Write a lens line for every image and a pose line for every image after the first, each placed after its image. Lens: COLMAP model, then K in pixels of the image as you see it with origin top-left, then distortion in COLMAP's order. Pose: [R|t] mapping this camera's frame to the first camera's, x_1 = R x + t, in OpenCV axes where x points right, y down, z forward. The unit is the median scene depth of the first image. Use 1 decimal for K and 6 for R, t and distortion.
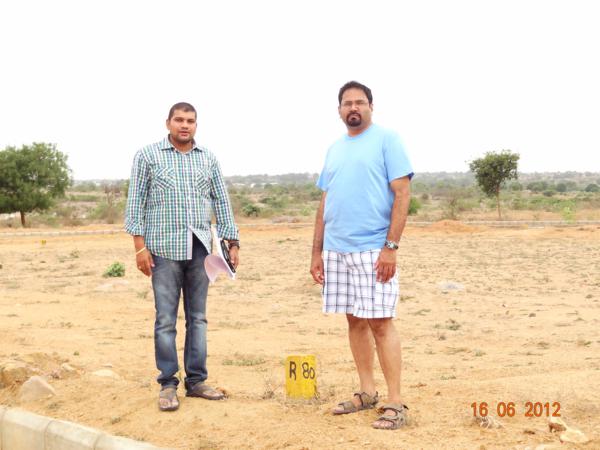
lens RADIAL K [[1227.3, 0, 300.0], [0, 1227.3, 225.0], [0, 0, 1]] dist [0.020380, 0.052324]
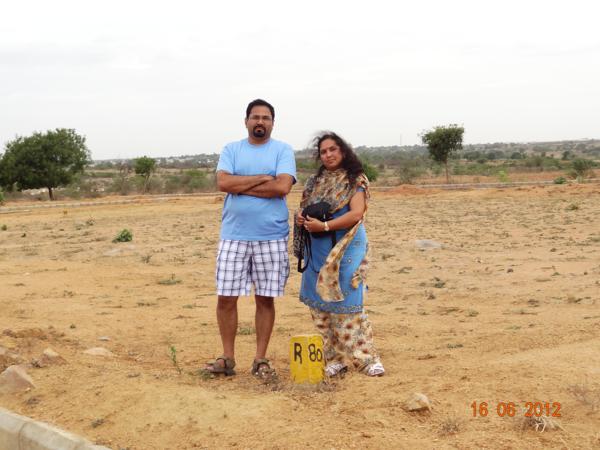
lens RADIAL K [[996.0, 0, 300.0], [0, 996.0, 225.0], [0, 0, 1]] dist [0.018227, 0.030106]
pose [[0.999446, -0.027266, 0.019083, -0.006536], [0.026616, 0.999084, 0.033515, 0.000051], [-0.019979, -0.032988, 0.999256, 0.112927]]
